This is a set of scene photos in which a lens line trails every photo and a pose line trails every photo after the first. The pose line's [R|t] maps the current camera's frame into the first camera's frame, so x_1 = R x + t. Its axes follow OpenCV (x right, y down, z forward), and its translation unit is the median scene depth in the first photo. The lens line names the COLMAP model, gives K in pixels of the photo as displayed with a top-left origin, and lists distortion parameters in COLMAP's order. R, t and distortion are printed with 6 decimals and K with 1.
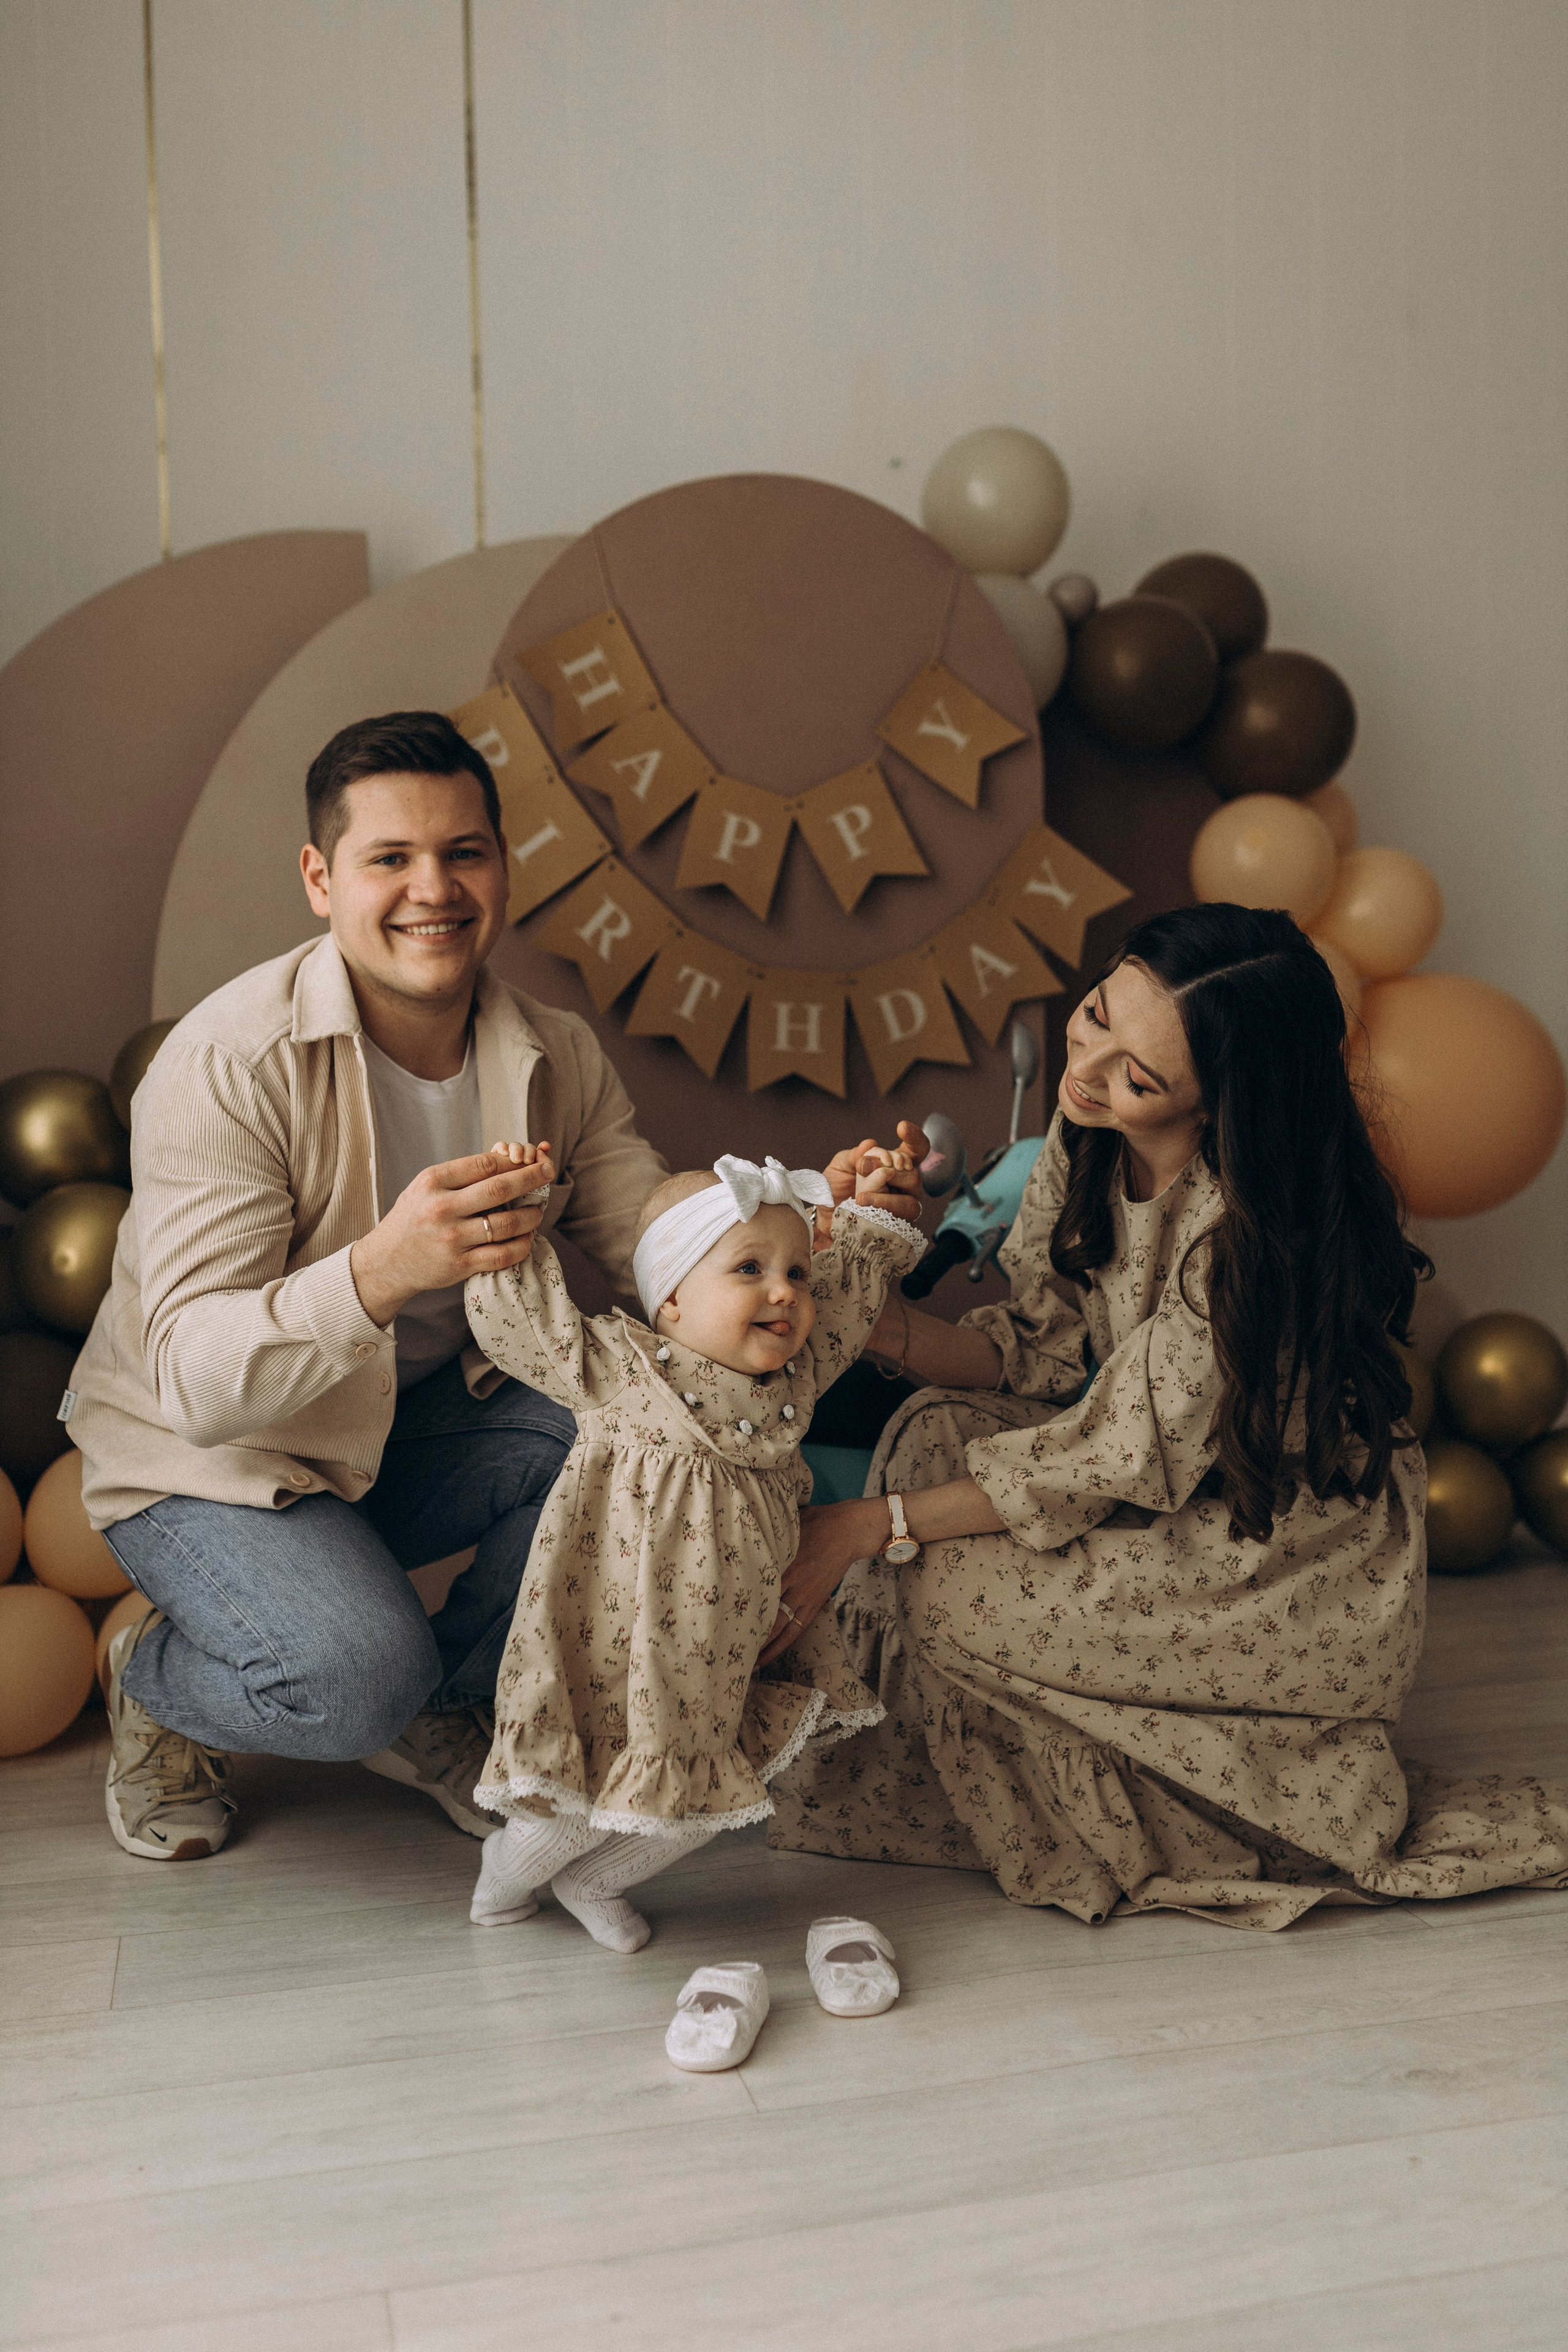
lens RADIAL K [[2374.9, 0, 786.5], [0, 2374.9, 1077.9], [0, 0, 1]] dist [-0.007703, -0.010418]
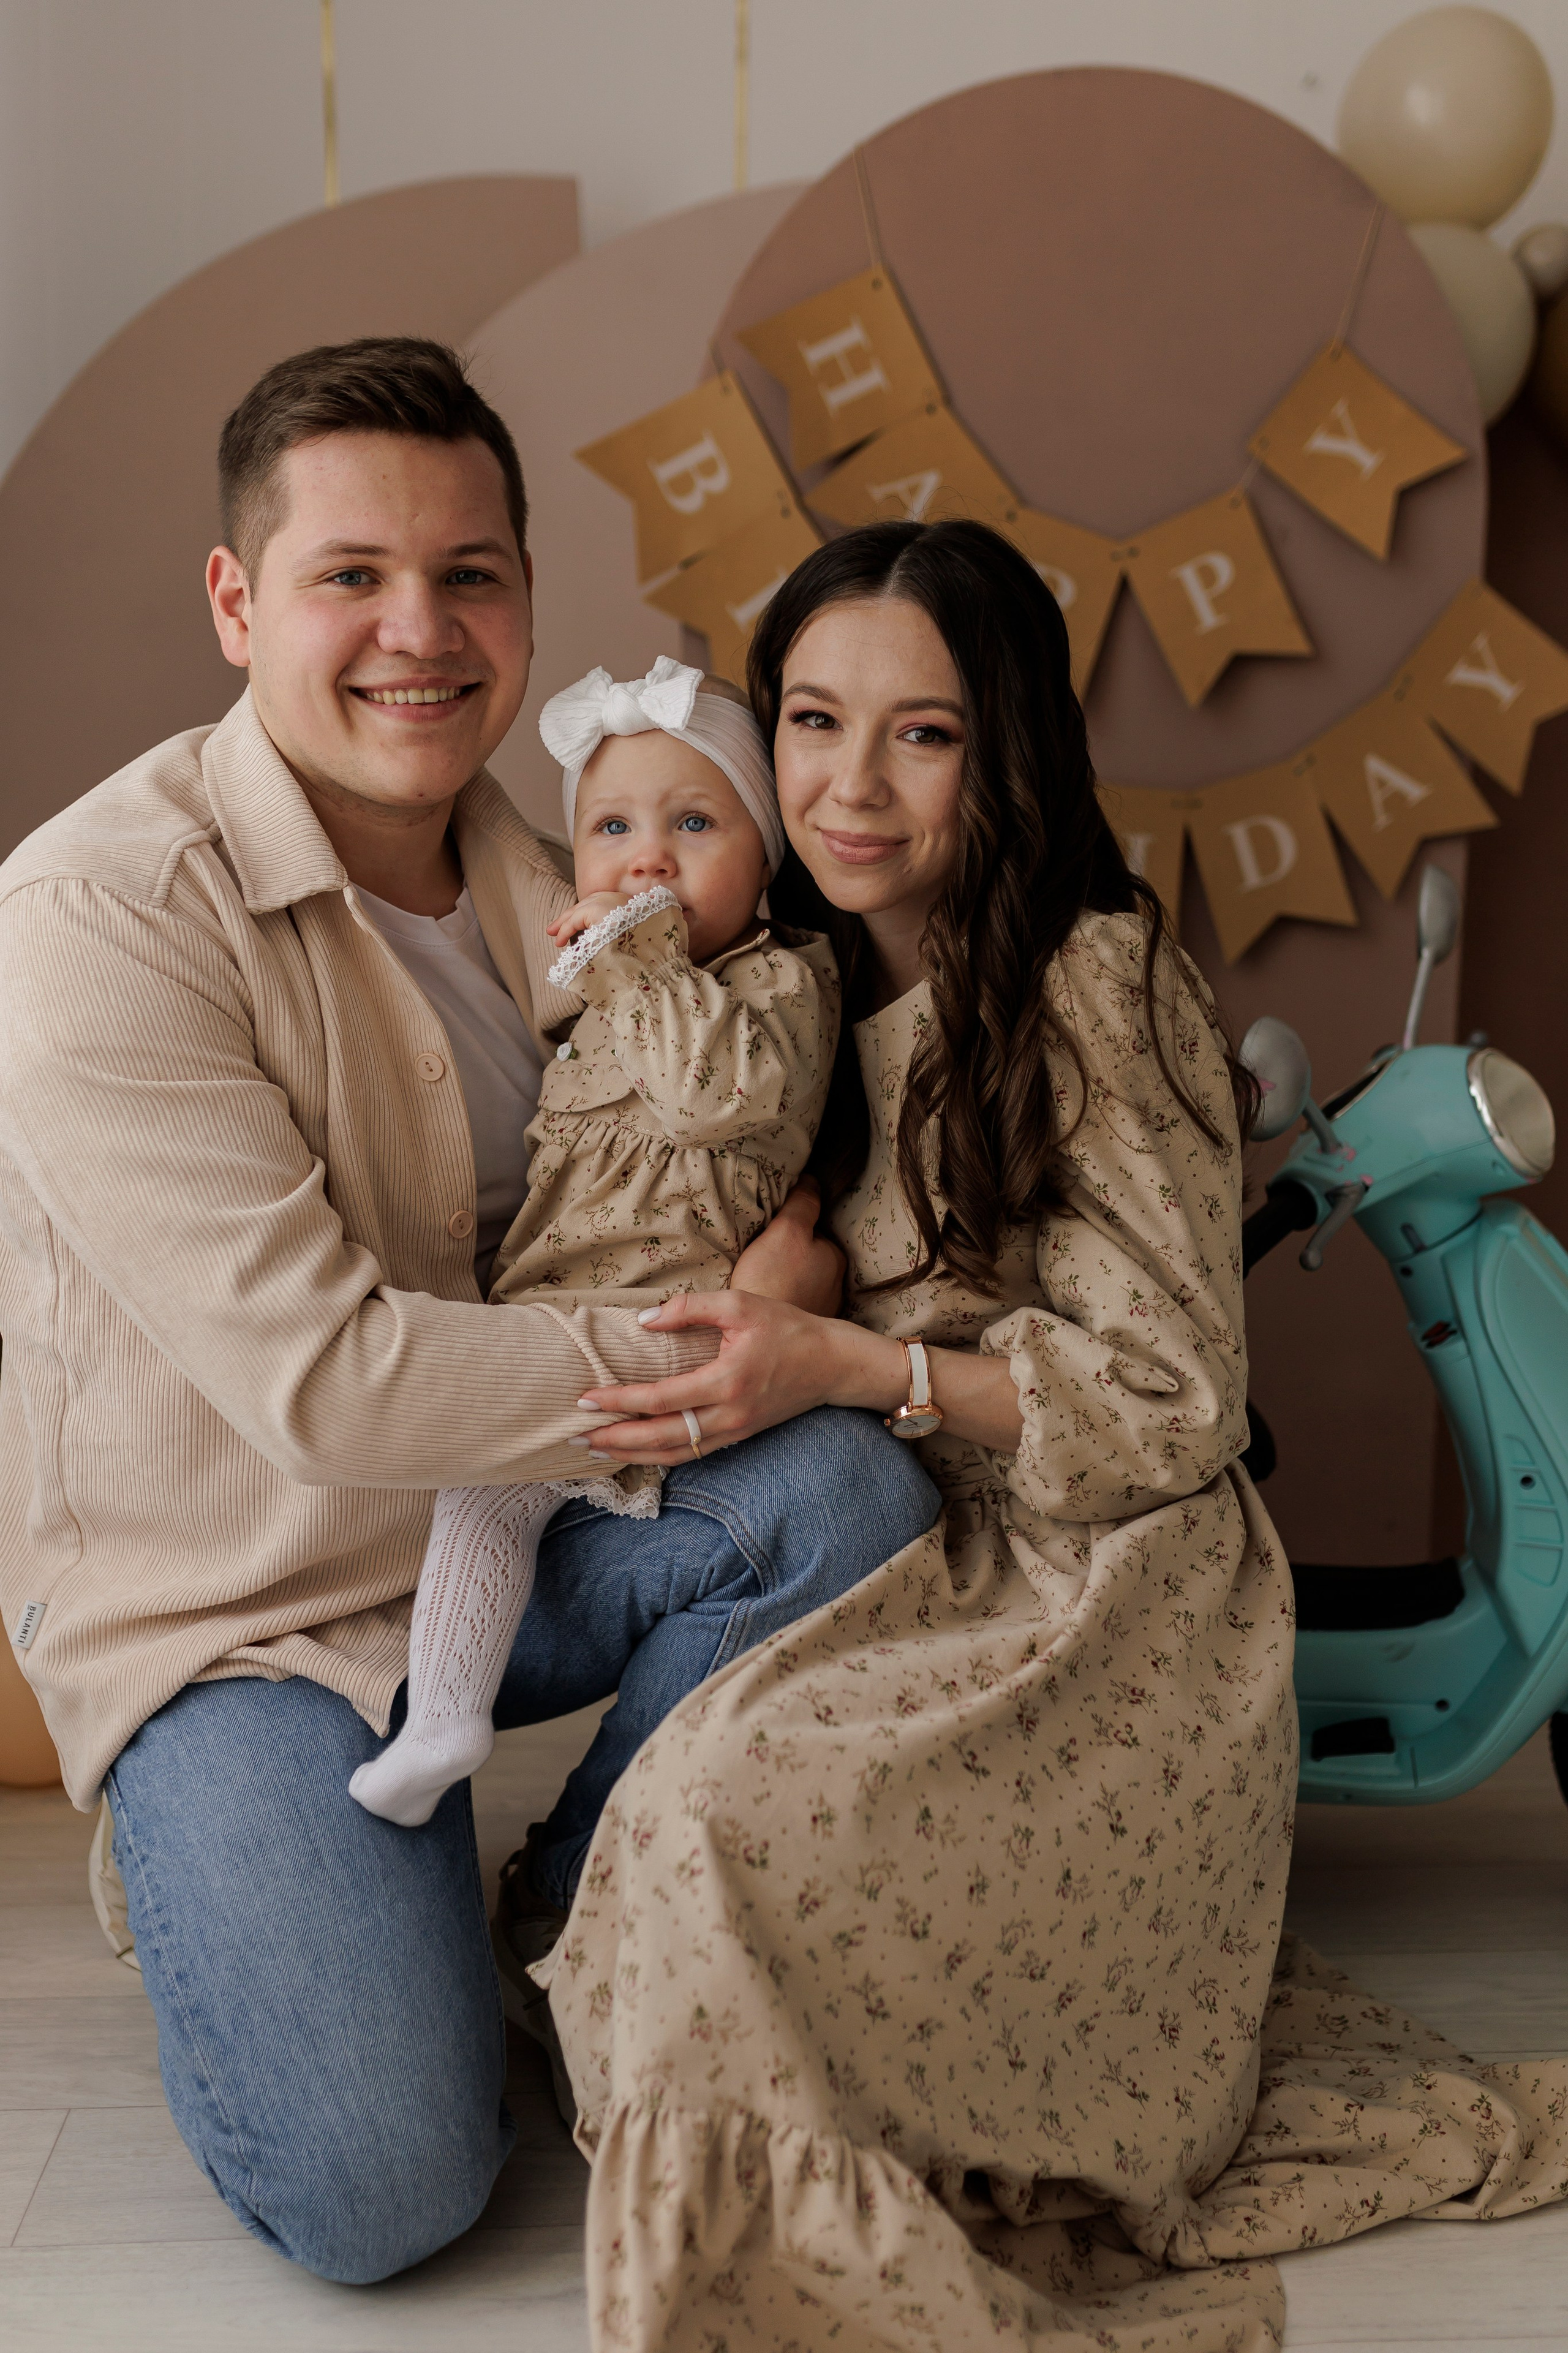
lens RADIAL K [[2375.2, 0, 828.2], [0, 2375.2, 1185.4], [0, 0, 1]] dist [0.016924, 0.005539]
pose [[0.986796, 0.048731, -0.154463, 0.035289], [-0.029971, 0.992135, 0.121532, -0.009937], [0.159171, -0.115298, 0.980495, 0.260448]]
